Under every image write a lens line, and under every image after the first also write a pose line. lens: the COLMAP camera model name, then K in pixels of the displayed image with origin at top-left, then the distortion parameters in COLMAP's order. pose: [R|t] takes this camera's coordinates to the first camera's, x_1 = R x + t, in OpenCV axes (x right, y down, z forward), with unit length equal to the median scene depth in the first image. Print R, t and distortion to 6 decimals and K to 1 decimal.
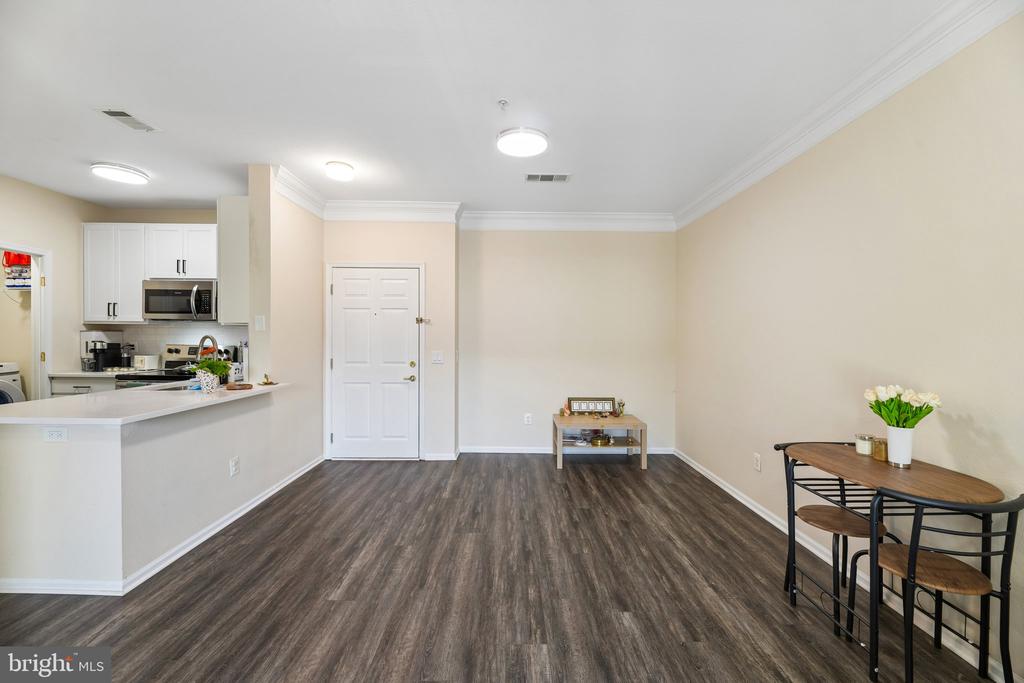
lens RADIAL K [[414.0, 0, 516.5], [0, 414.0, 341.7], [0, 0, 1]] dist [-0.000060, -0.002957]
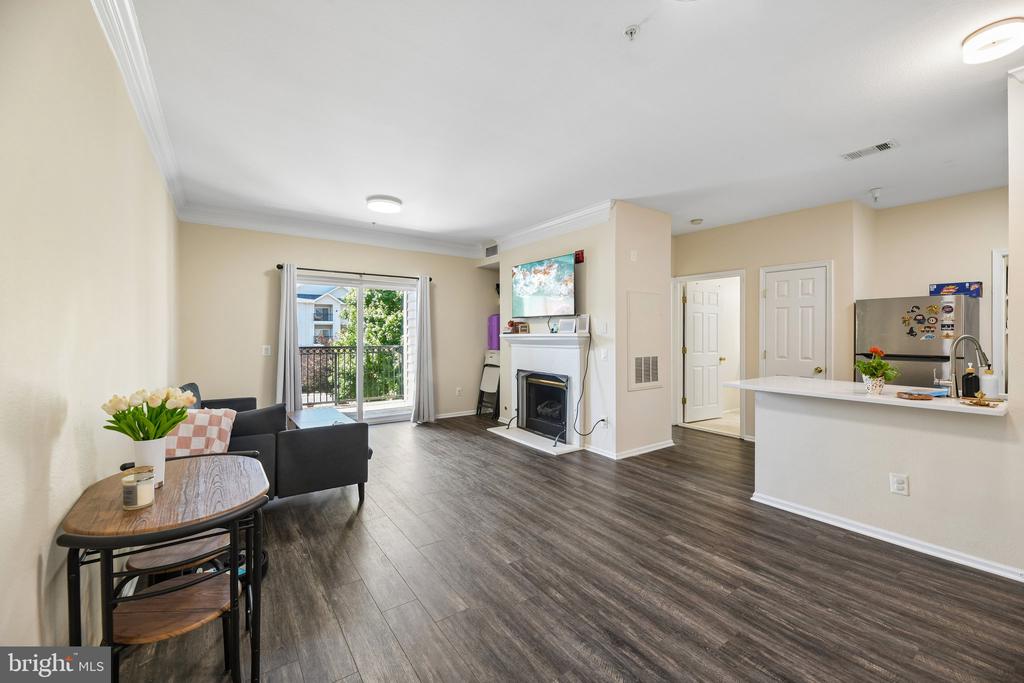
lens RADIAL K [[414.0, 0, 519.1], [0, 414.0, 346.6], [0, 0, 1]] dist [-0.000060, -0.002957]
pose [[-0.820566, 0.006529, -0.571514, 0.355120], [-0.015447, 0.999316, 0.033595, -0.005606], [0.571343, 0.036395, -0.819904, 0.923619]]
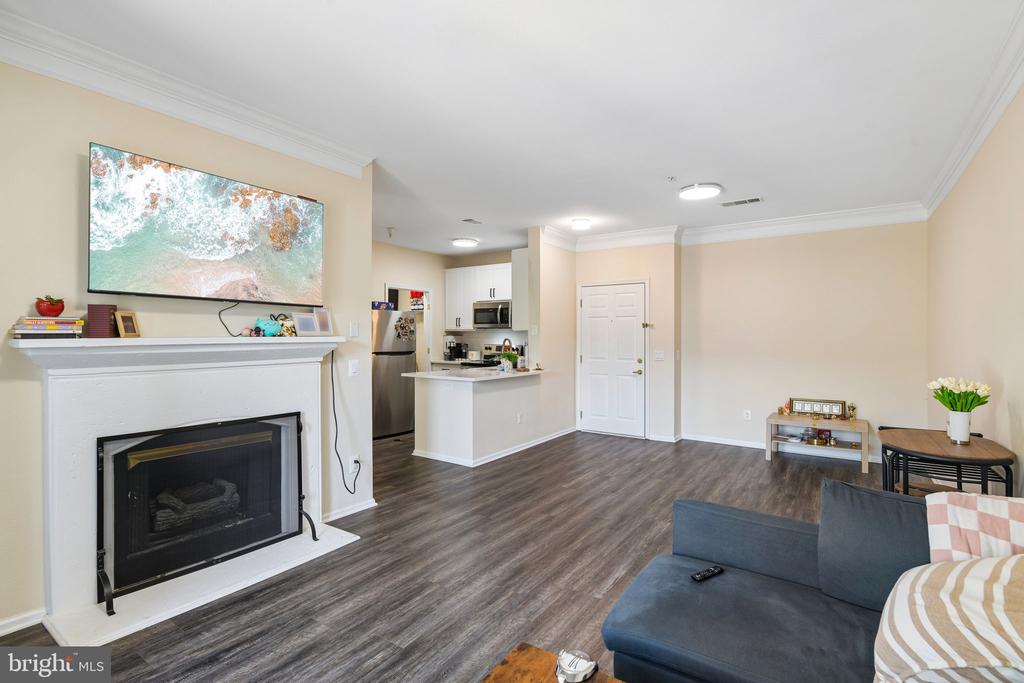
lens RADIAL K [[479.1, 0, 519.6], [0, 479.1, 344.1], [0, 0, 1]] dist [0.002534, -0.000703]
pose [[0.820103, 0.003759, -0.572204, 0.299213], [-0.002877, 0.999993, 0.002445, 0.002450], [0.572209, -0.000359, 0.820108, -0.415577]]
